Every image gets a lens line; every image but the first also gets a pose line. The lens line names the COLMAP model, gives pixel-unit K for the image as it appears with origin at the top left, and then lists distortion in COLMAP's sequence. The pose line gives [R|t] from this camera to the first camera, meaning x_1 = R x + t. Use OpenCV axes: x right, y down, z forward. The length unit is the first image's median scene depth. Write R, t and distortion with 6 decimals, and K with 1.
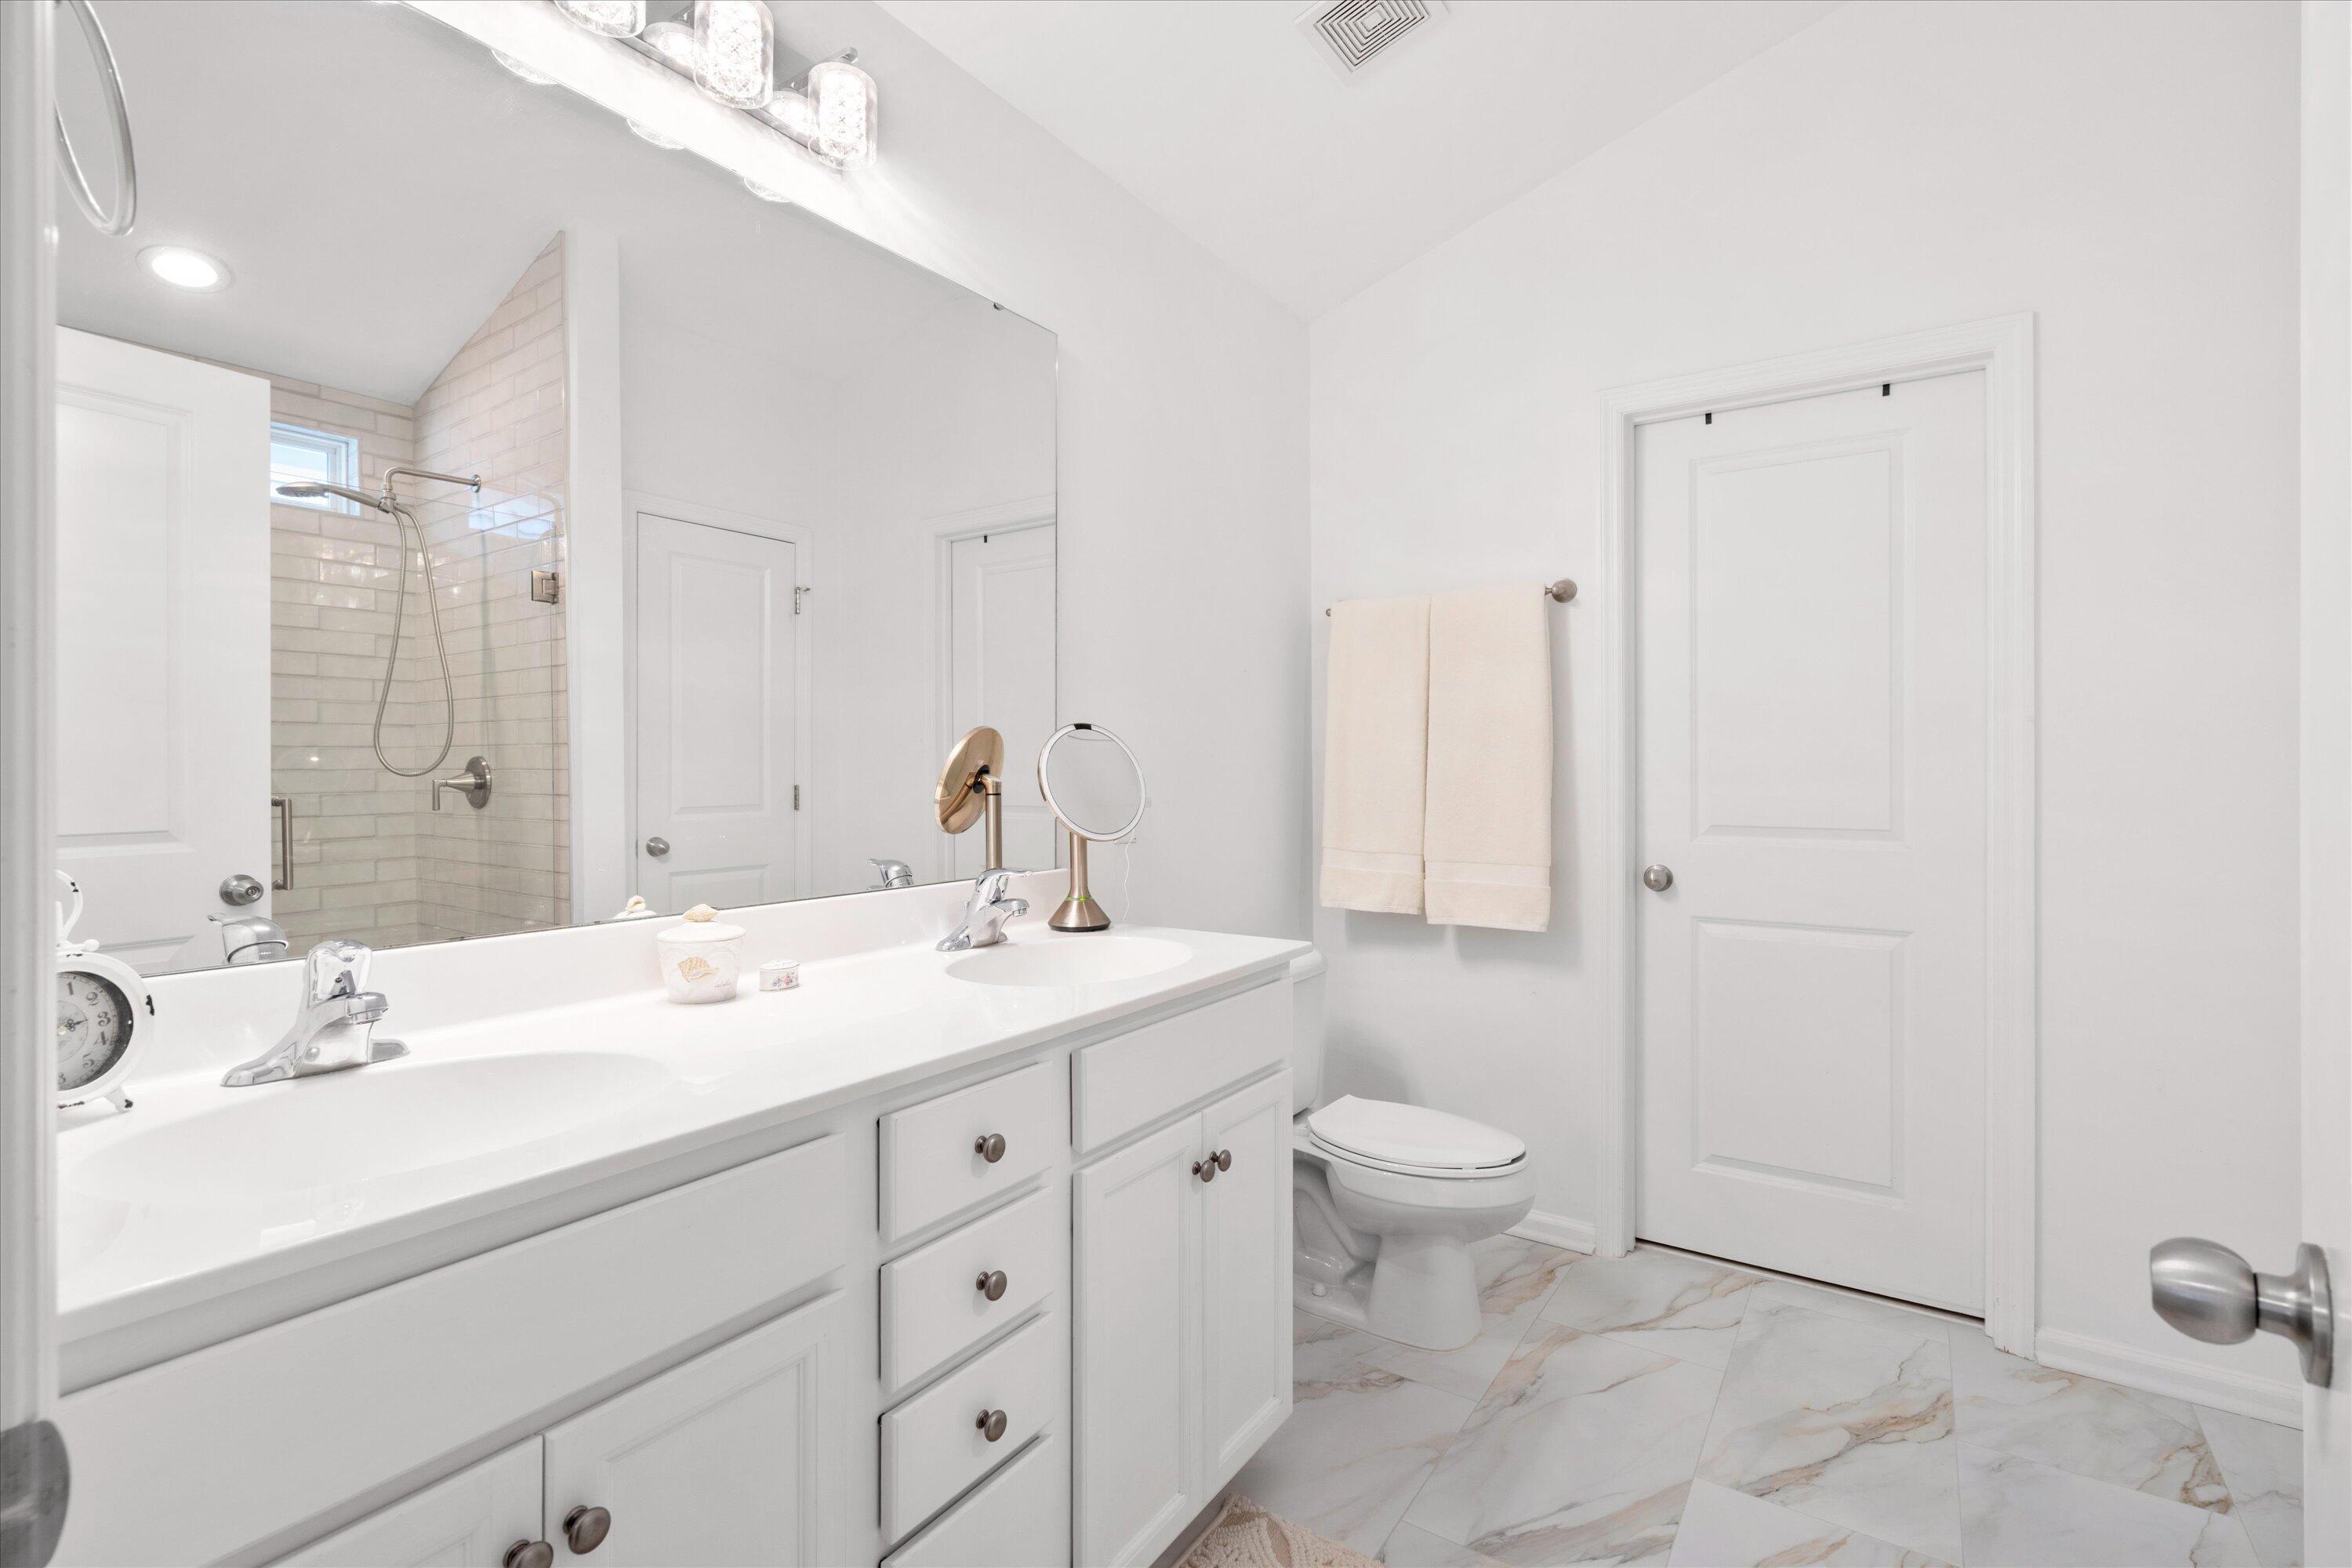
lens RADIAL K [[1064.2, 0, 1173.6], [0, 1064.2, 773.4], [0, 0, 1]] dist [0.001901, 0.001222]
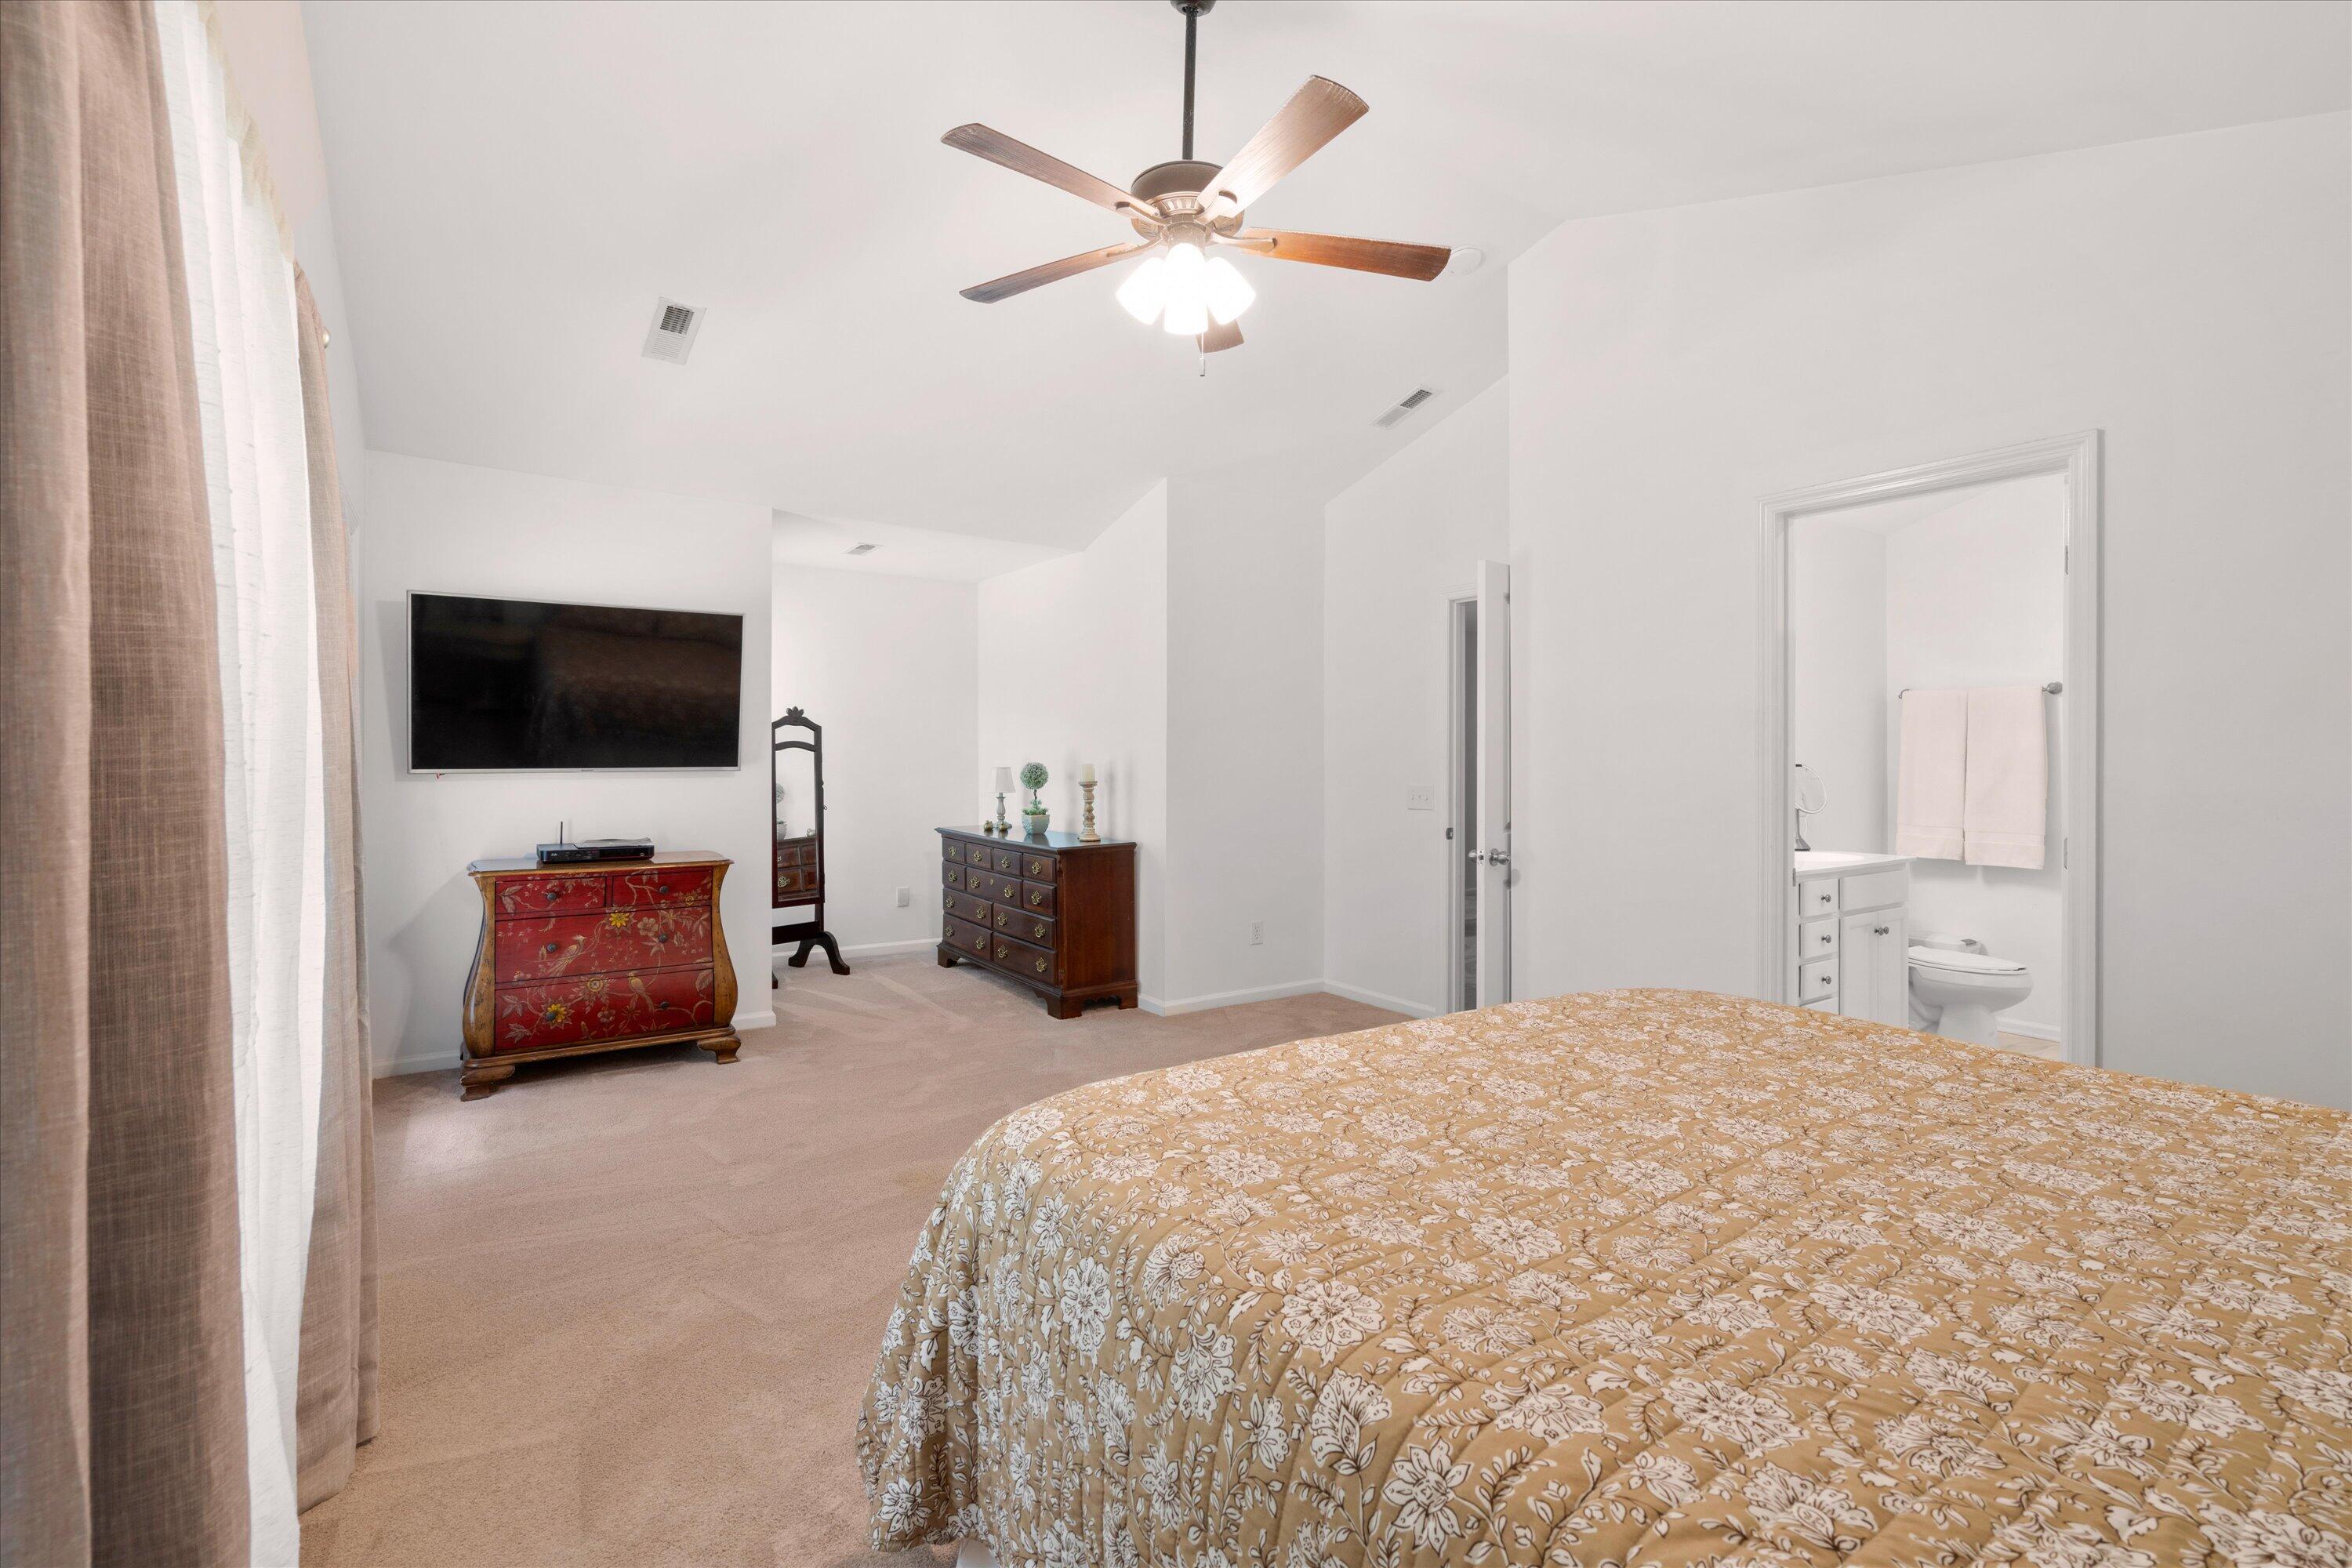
lens RADIAL K [[1064.2, 0, 1173.6], [0, 1064.2, 773.4], [0, 0, 1]] dist [0.001901, 0.001222]
pose [[0.931642, 0.001940, -0.363372, -0.402223], [-0.001680, 0.999998, 0.001031, -0.020985], [0.363373, -0.000350, 0.931644, -1.331819]]
